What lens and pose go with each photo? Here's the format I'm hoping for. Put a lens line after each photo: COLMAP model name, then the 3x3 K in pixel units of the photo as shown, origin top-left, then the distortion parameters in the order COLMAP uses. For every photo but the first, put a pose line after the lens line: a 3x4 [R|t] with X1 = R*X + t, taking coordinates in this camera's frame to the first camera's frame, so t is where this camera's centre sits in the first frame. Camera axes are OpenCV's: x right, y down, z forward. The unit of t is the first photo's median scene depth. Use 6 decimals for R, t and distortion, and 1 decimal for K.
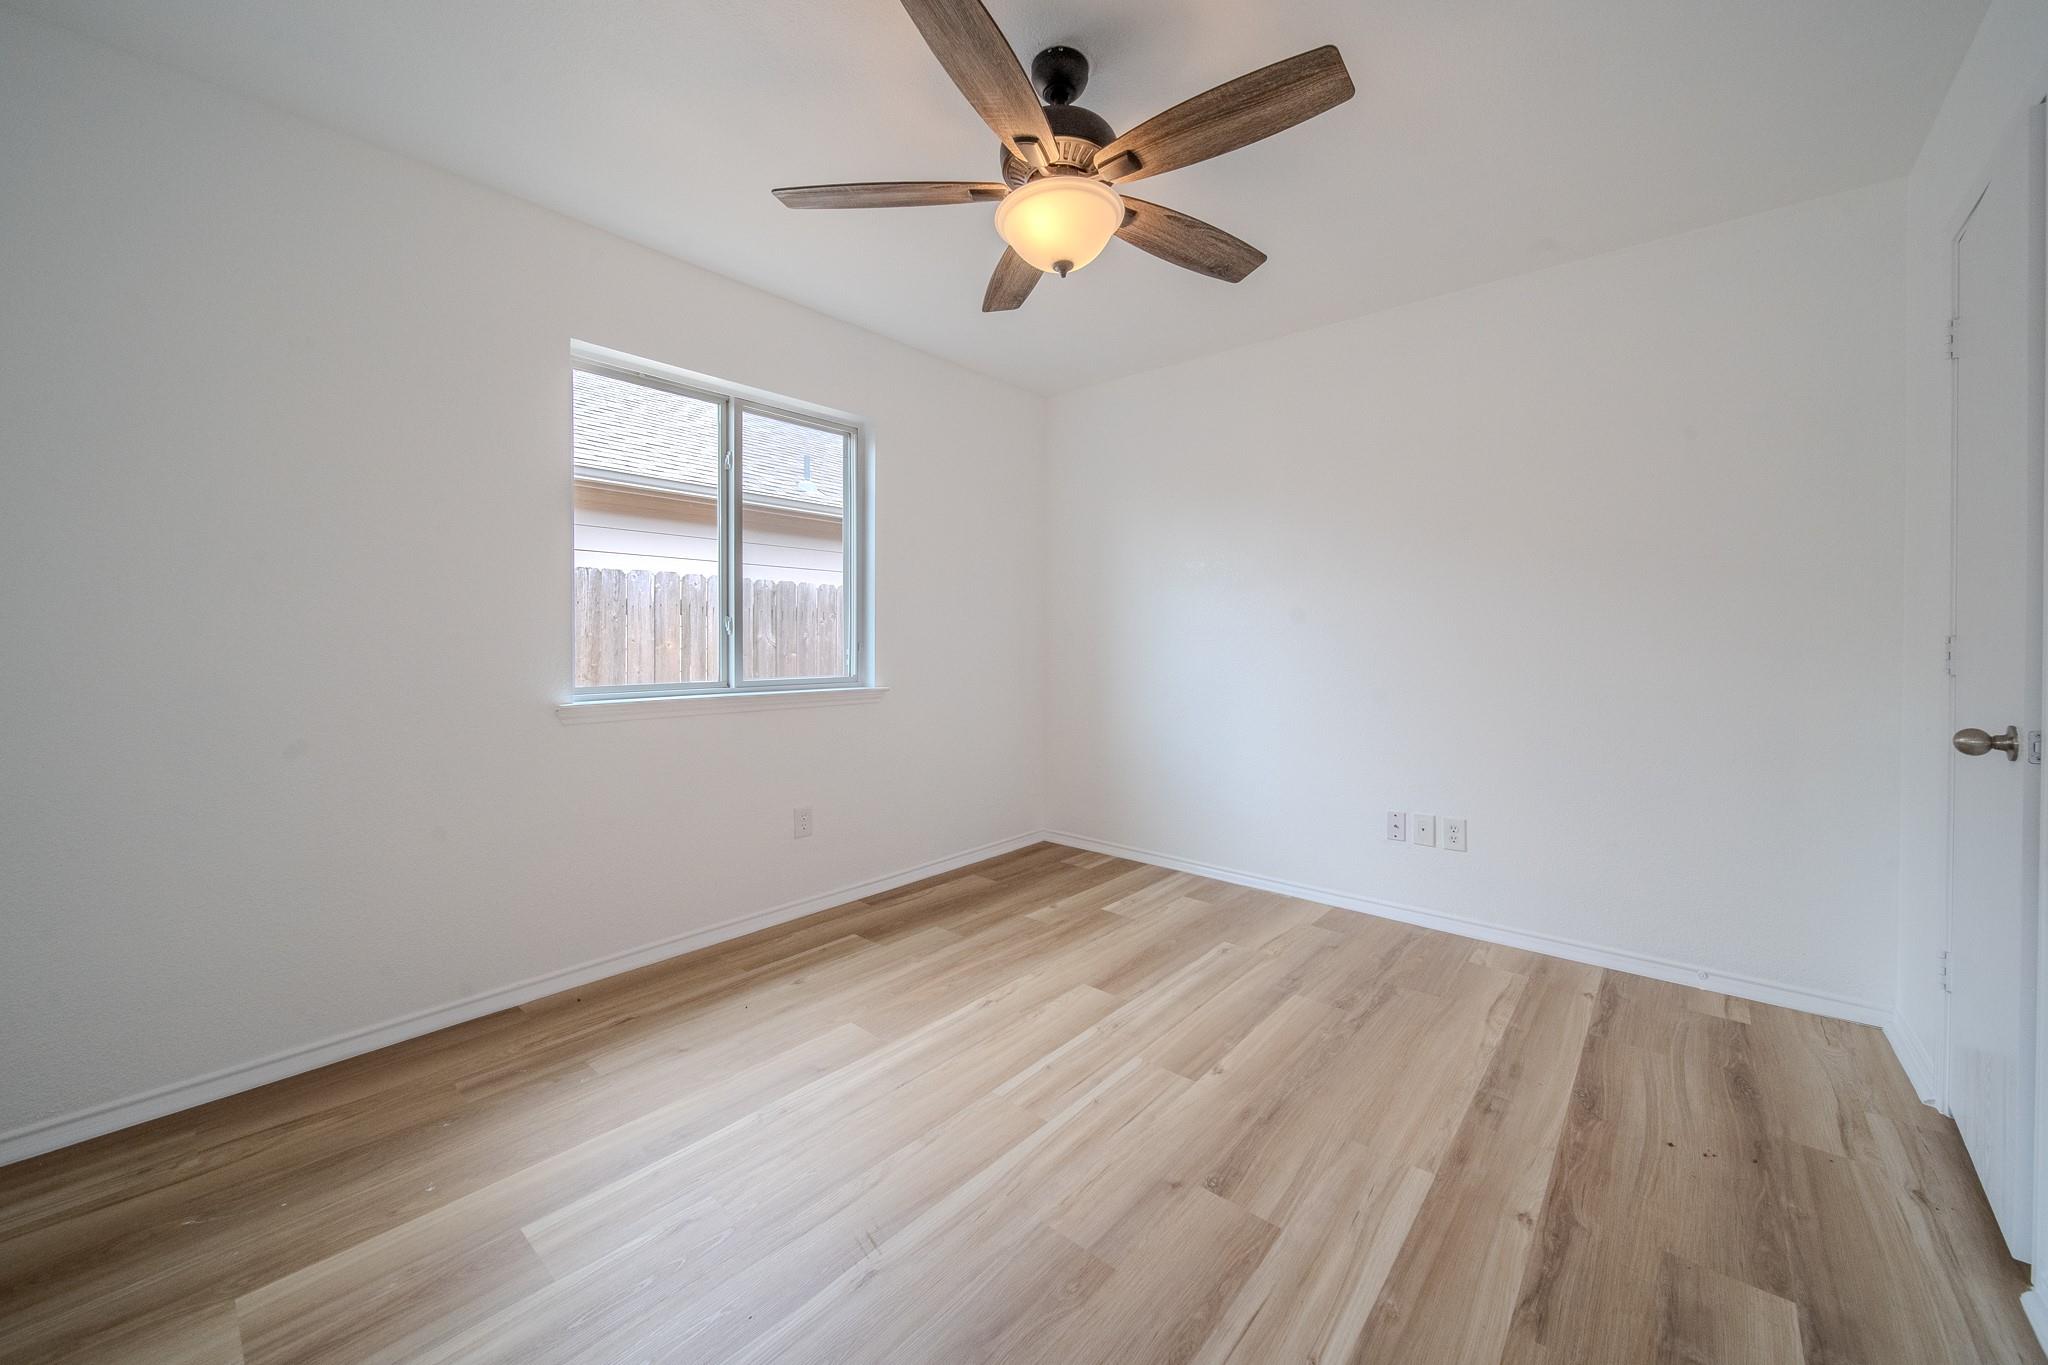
lens RADIAL K [[775.1, 0, 1054.3], [0, 775.1, 658.1], [0, 0, 1]] dist [-0.002205, -0.000724]
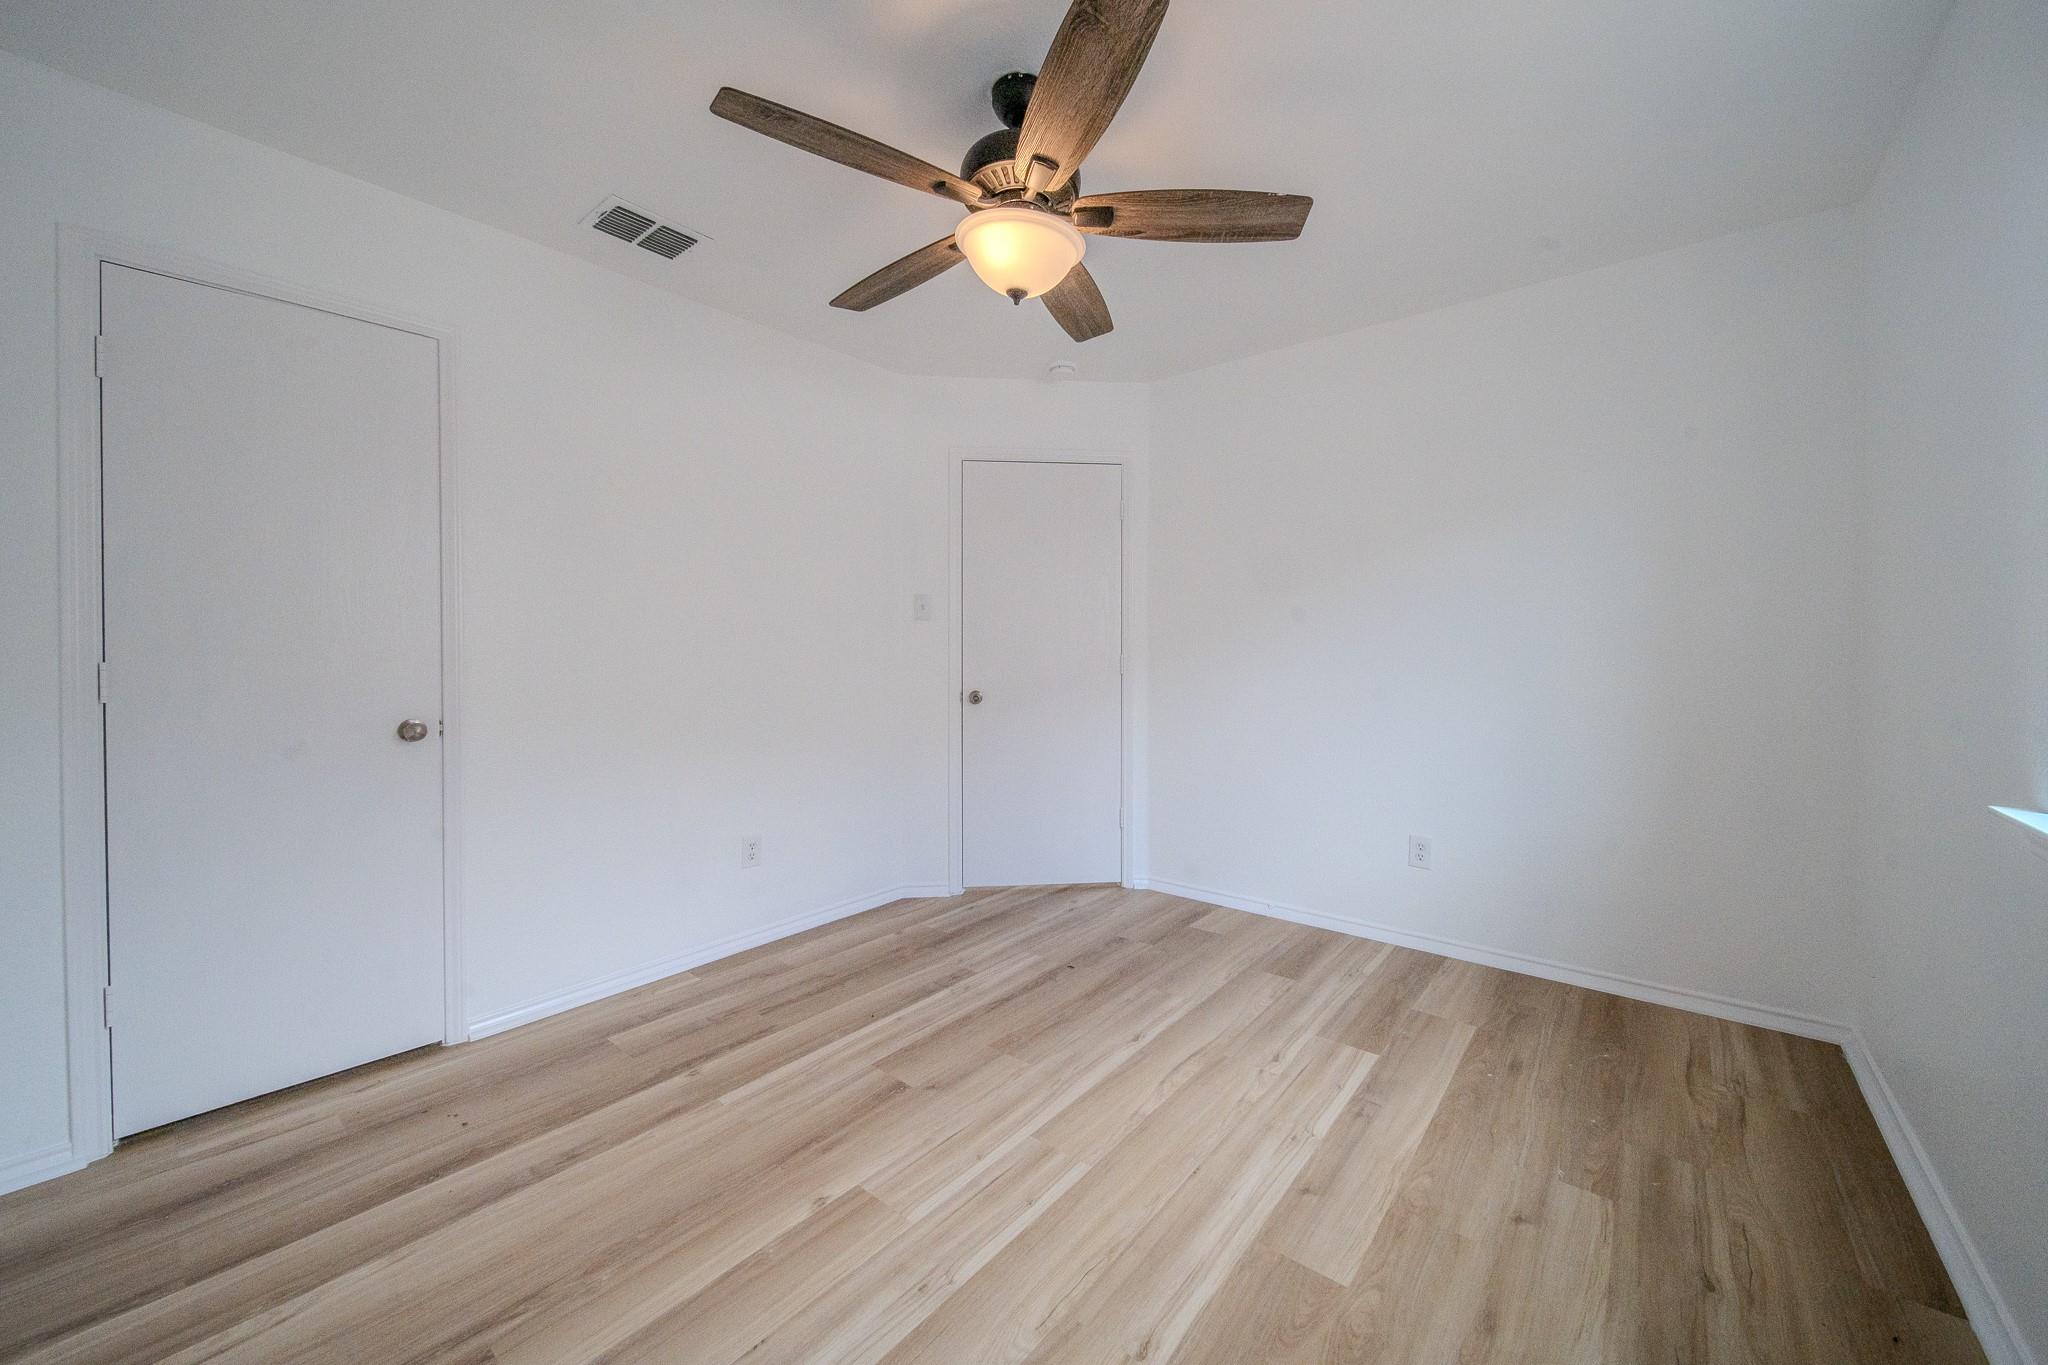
lens RADIAL K [[775.1, 0, 1054.3], [0, 775.1, 658.1], [0, 0, 1]] dist [-0.002205, -0.000724]
pose [[-0.999709, -0.001361, -0.024074, -0.014415], [-0.002172, 0.999429, 0.033723, -0.070483], [0.024015, 0.033765, -0.999141, 1.998935]]
